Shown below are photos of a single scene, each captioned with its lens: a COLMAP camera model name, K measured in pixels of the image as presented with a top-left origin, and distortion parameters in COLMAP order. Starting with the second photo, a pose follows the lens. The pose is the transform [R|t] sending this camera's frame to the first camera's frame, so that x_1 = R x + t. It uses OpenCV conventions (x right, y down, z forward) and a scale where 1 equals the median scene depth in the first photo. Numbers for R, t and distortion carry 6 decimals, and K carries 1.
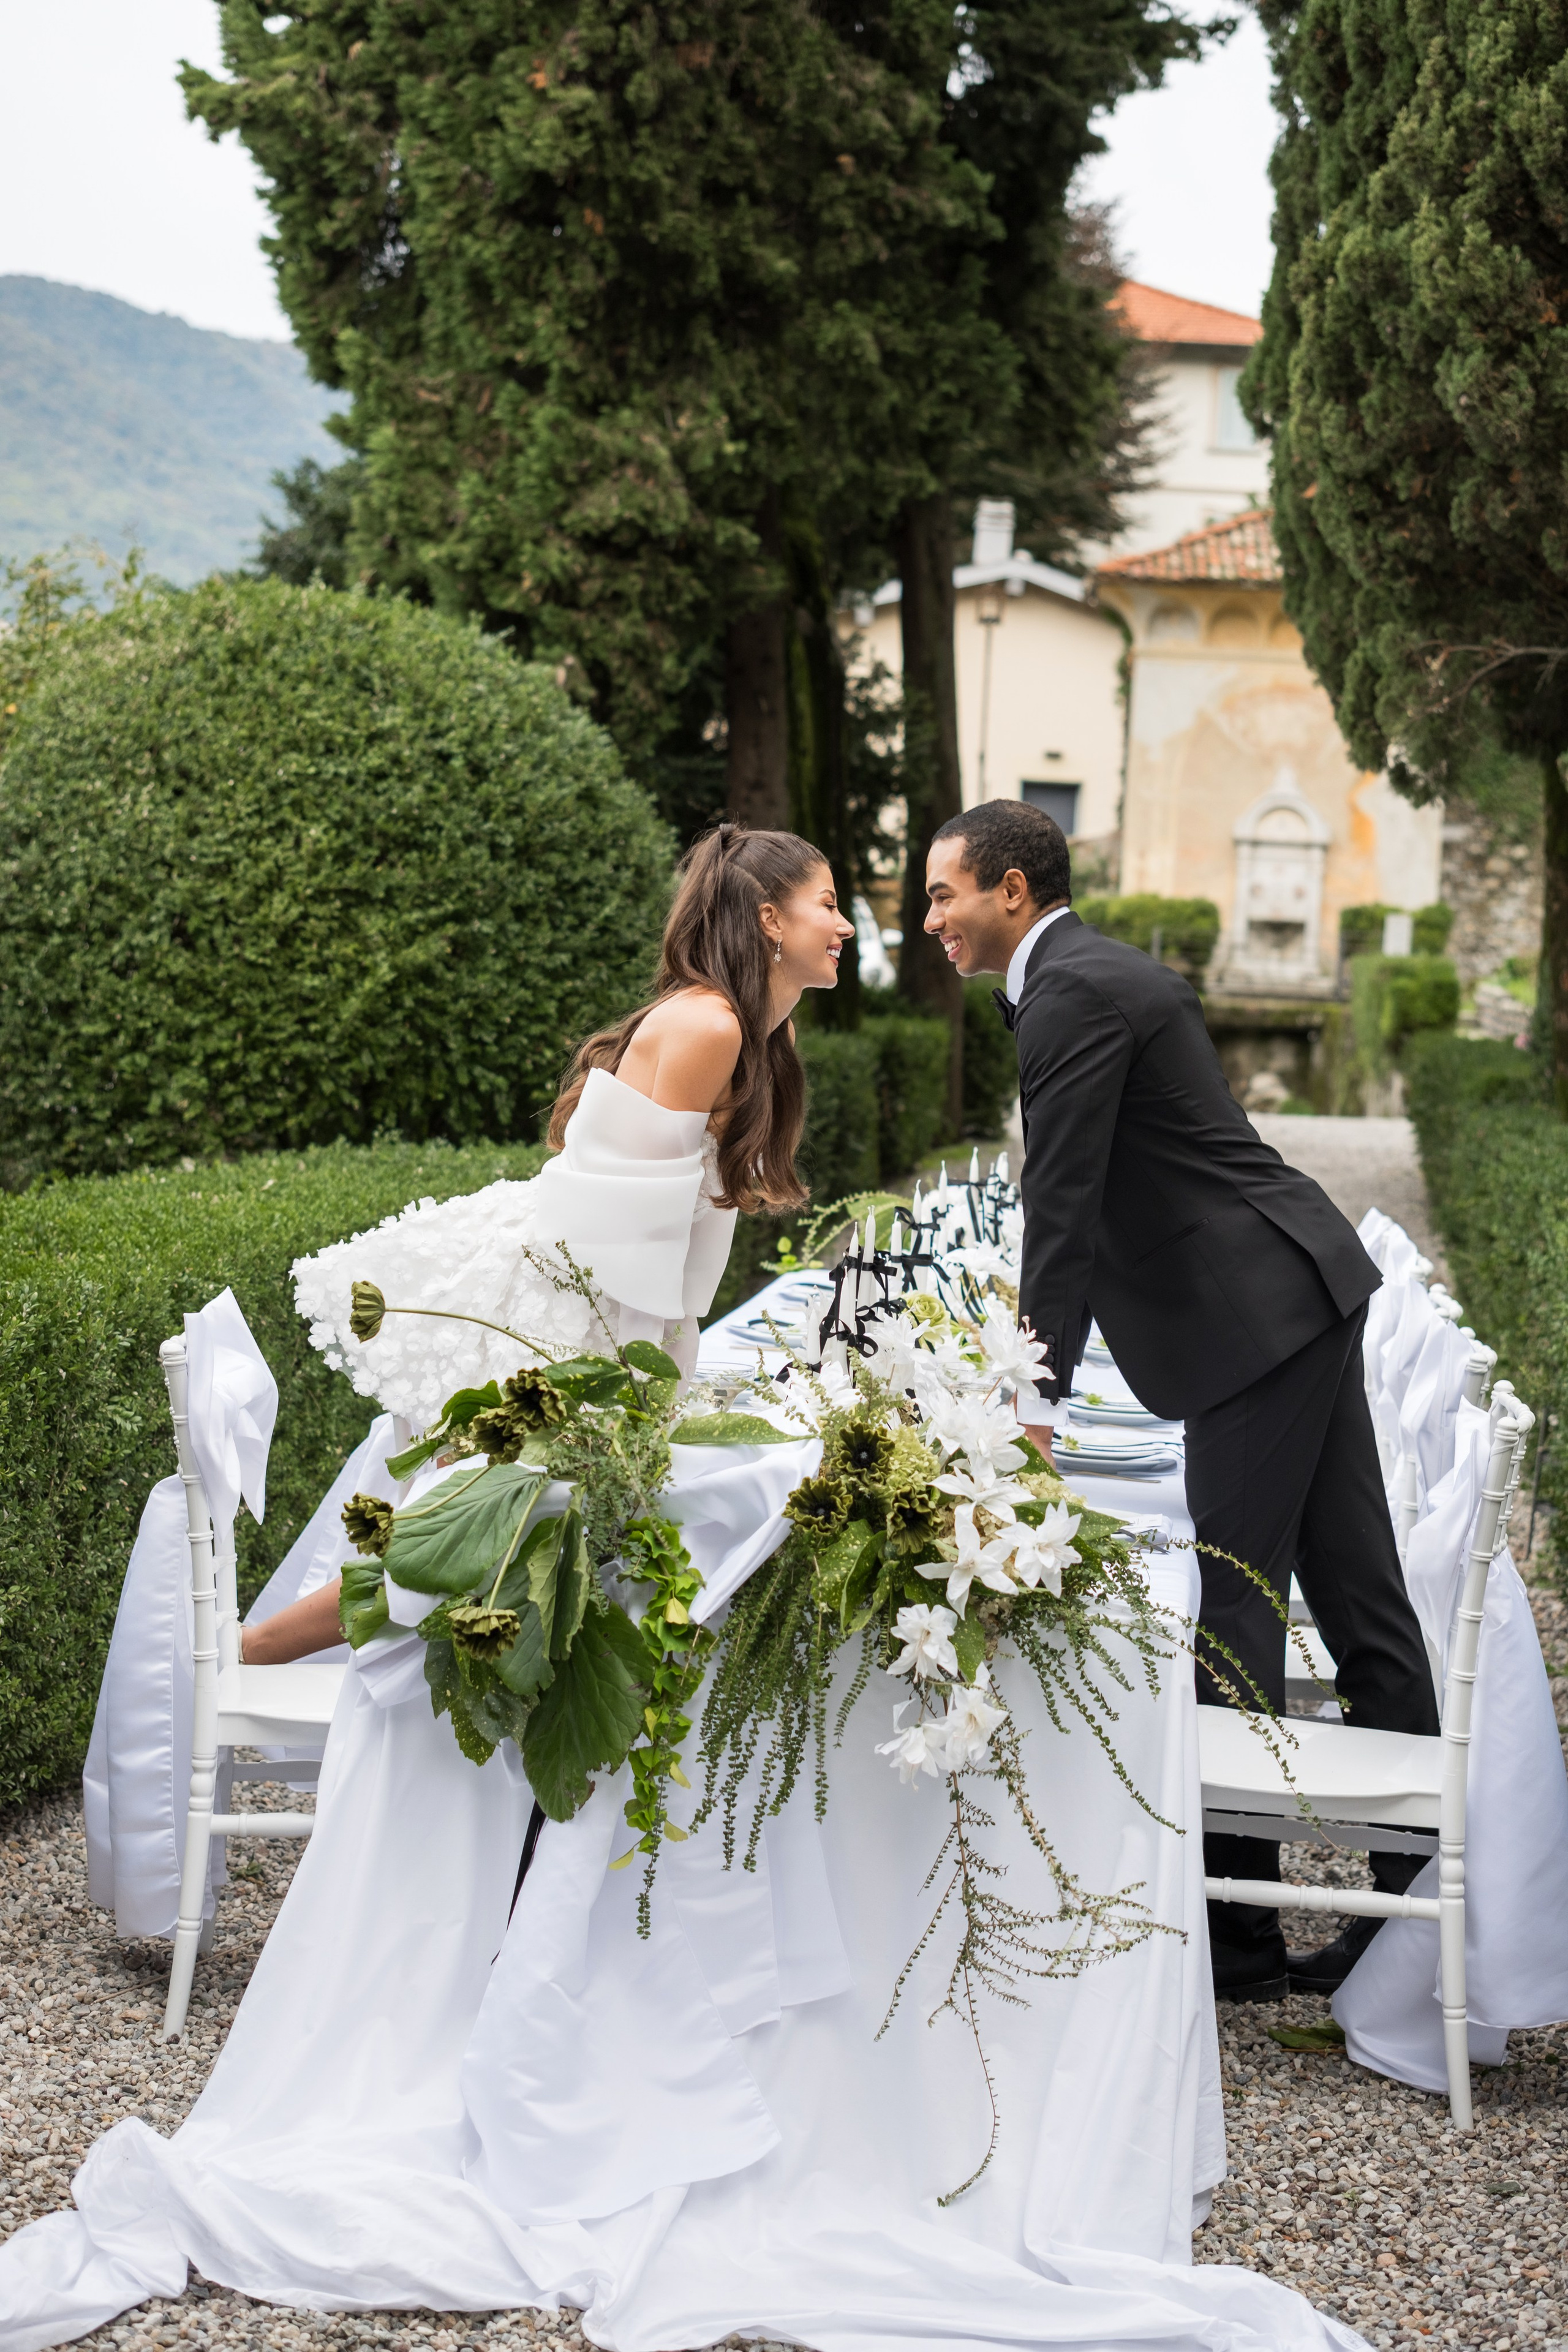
lens RADIAL K [[3383.0, 0, 688.9], [0, 3383.0, 1170.8], [0, 0, 1]] dist [-0.006102, -0.069518]
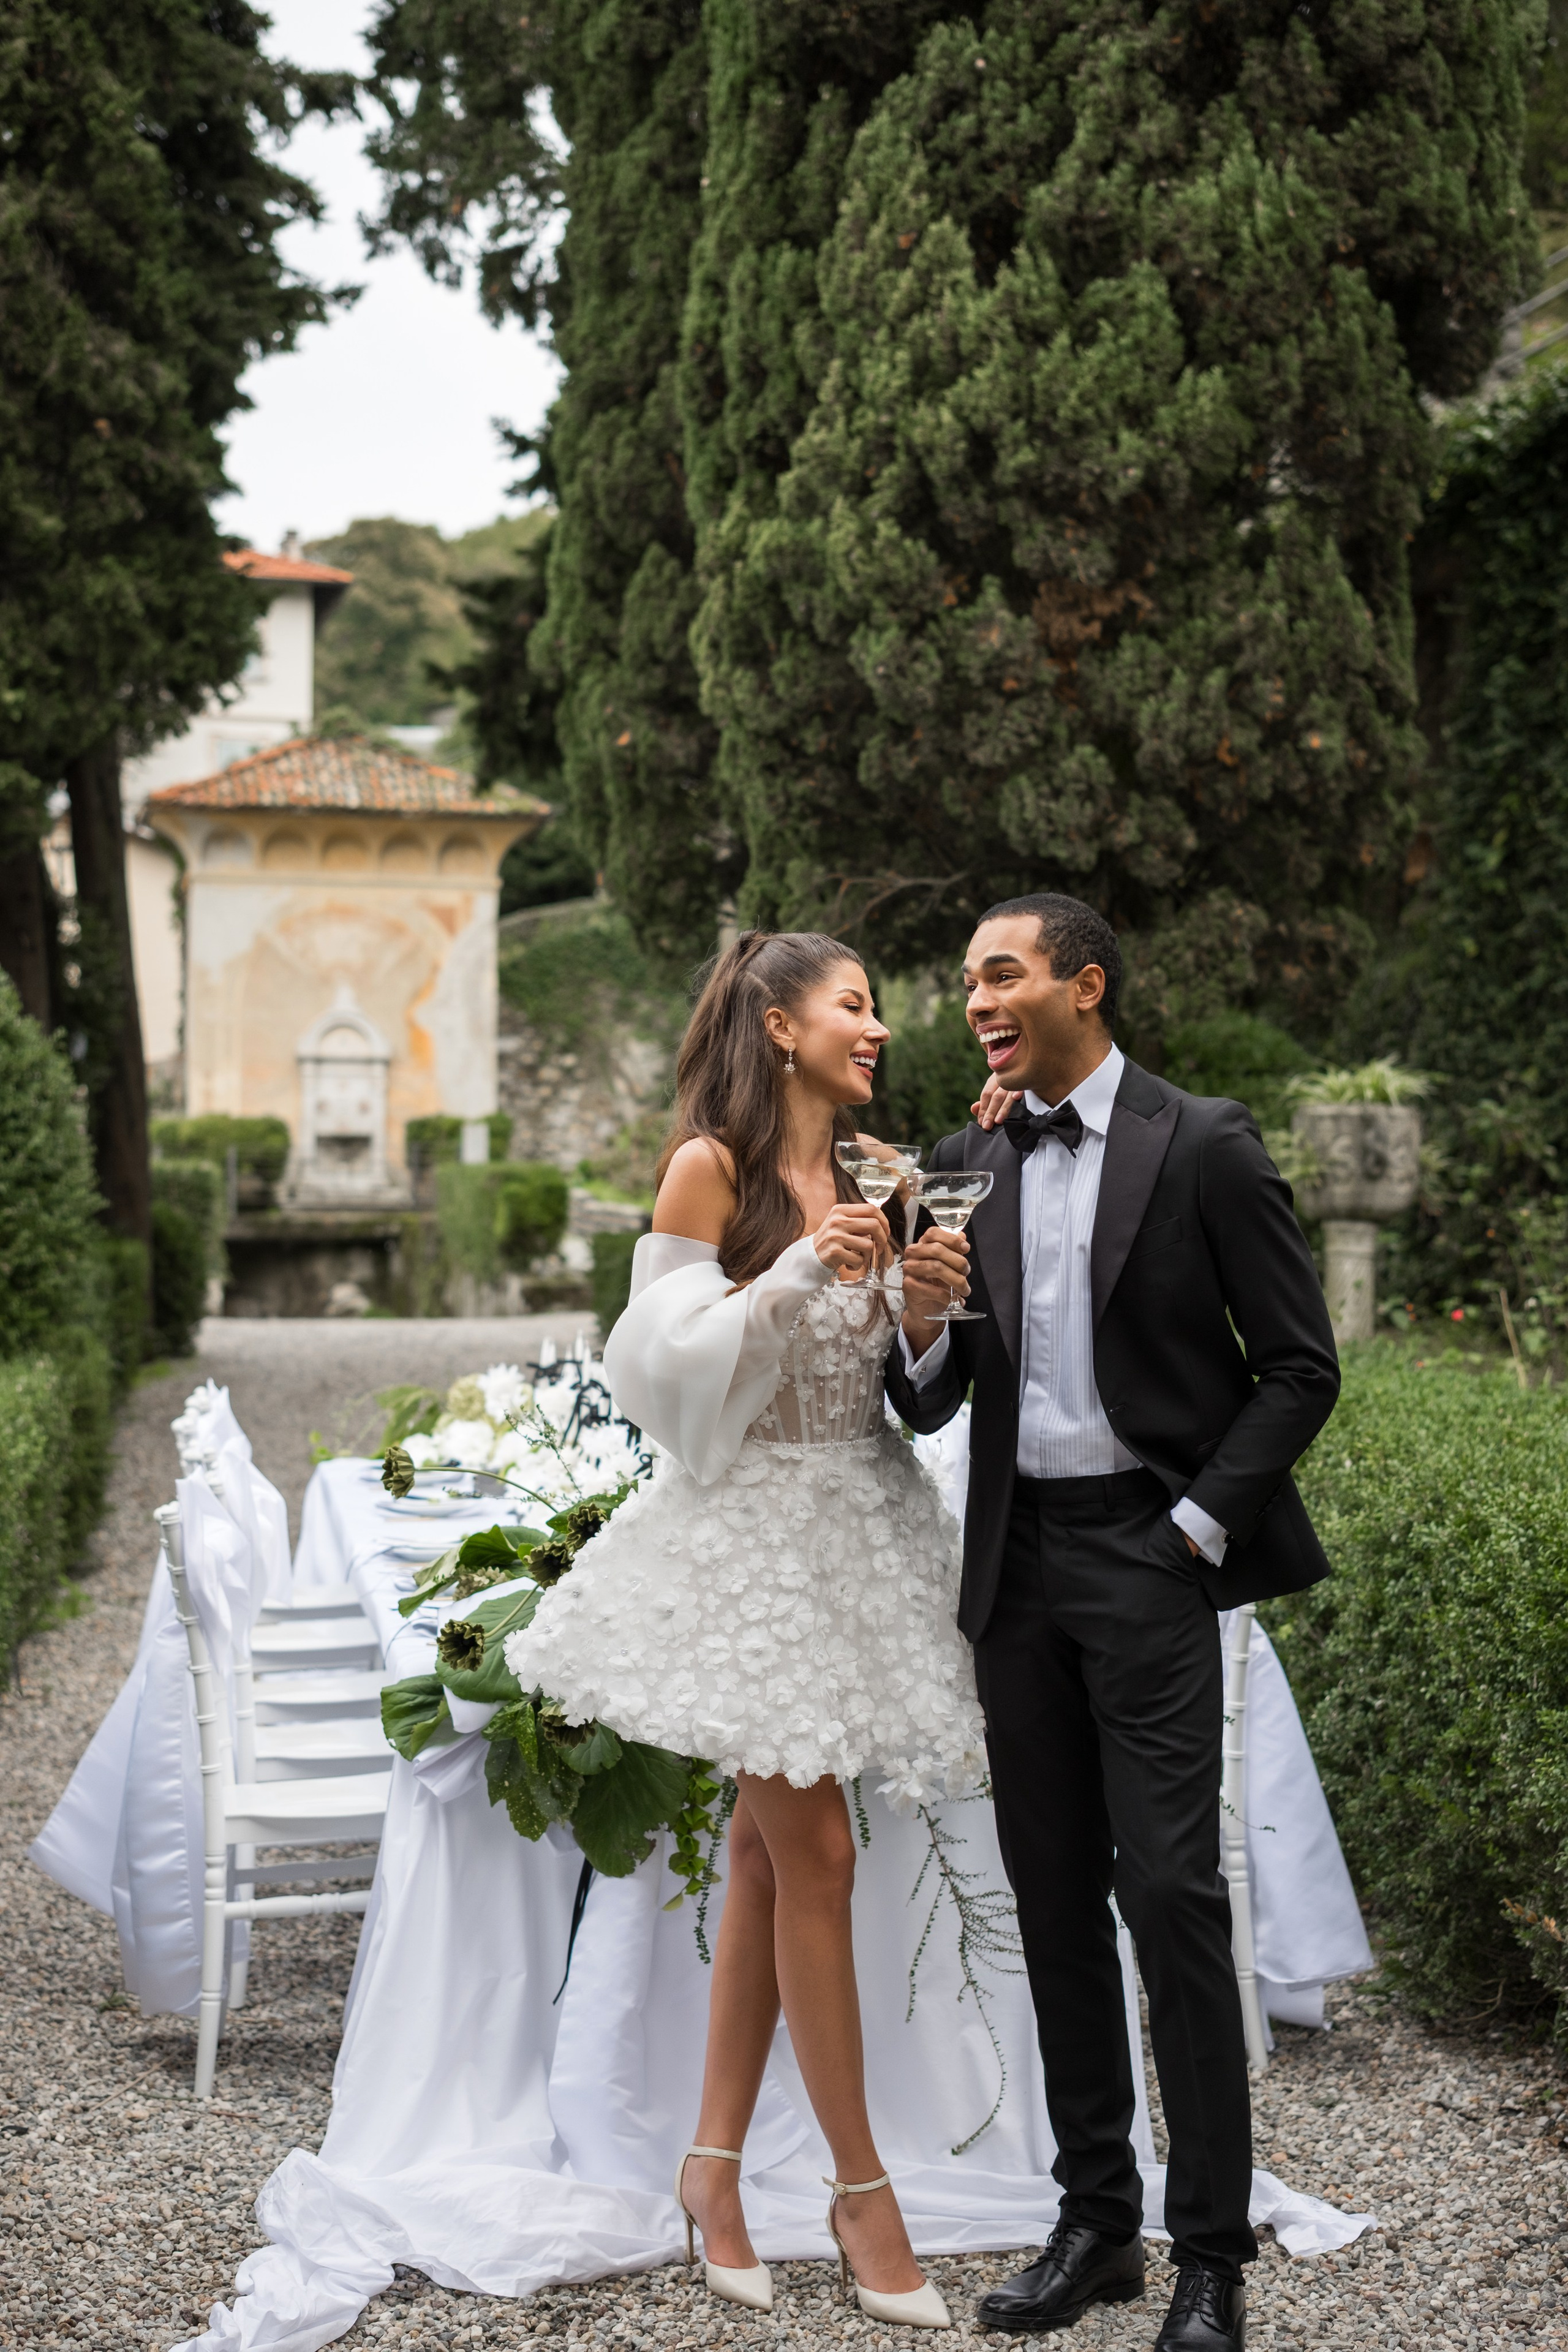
lens RADIAL K [[3336.8, 0, 778.8], [0, 3336.8, 1226.4], [0, 0, 1]] dist [-0.040567, -0.065688]
pose [[0.953321, -0.047984, 0.298122, -0.113549], [0.062053, 0.997353, -0.037902, 0.003489], [-0.295514, 0.054632, 0.953775, -0.055104]]
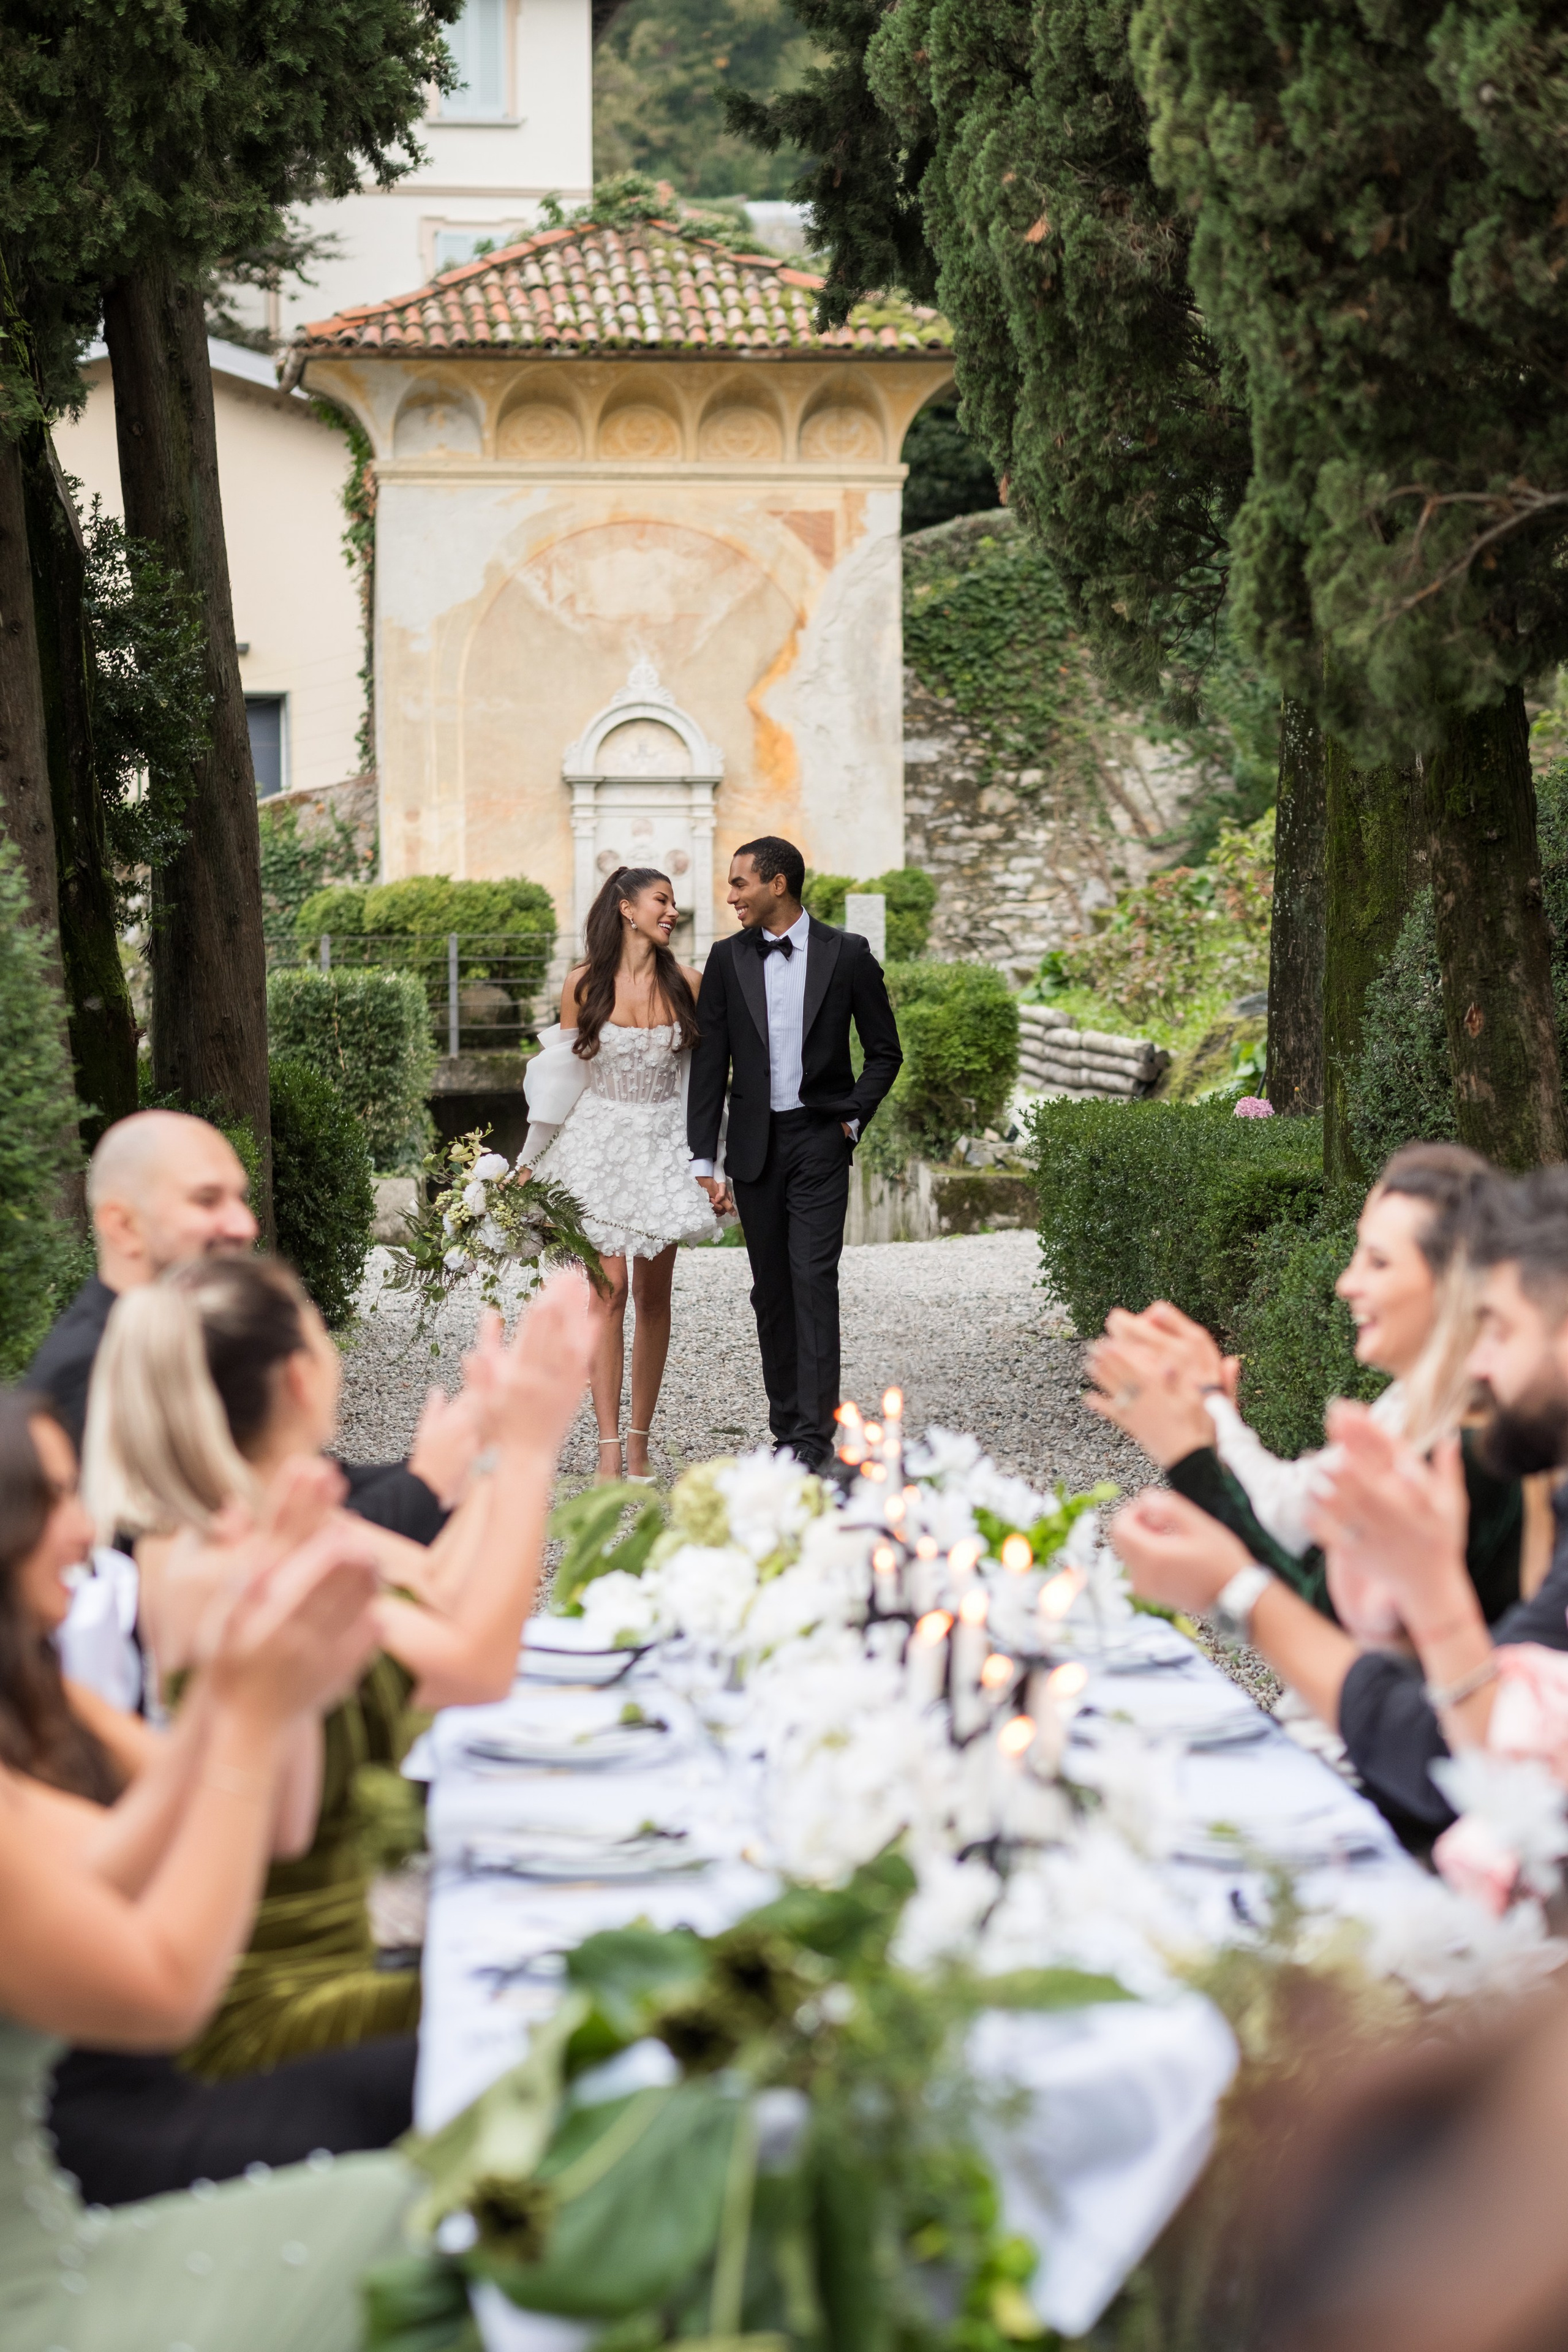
lens RADIAL K [[5765.6, 0, 784.0], [0, 5765.6, 1176.0], [0, 0, 1]] dist [0.115094, -1.682530]
pose [[0.979013, -0.062732, 0.193901, -0.076405], [0.068873, 0.997310, -0.025082, -0.013364], [-0.191805, 0.037910, 0.980701, 0.015931]]
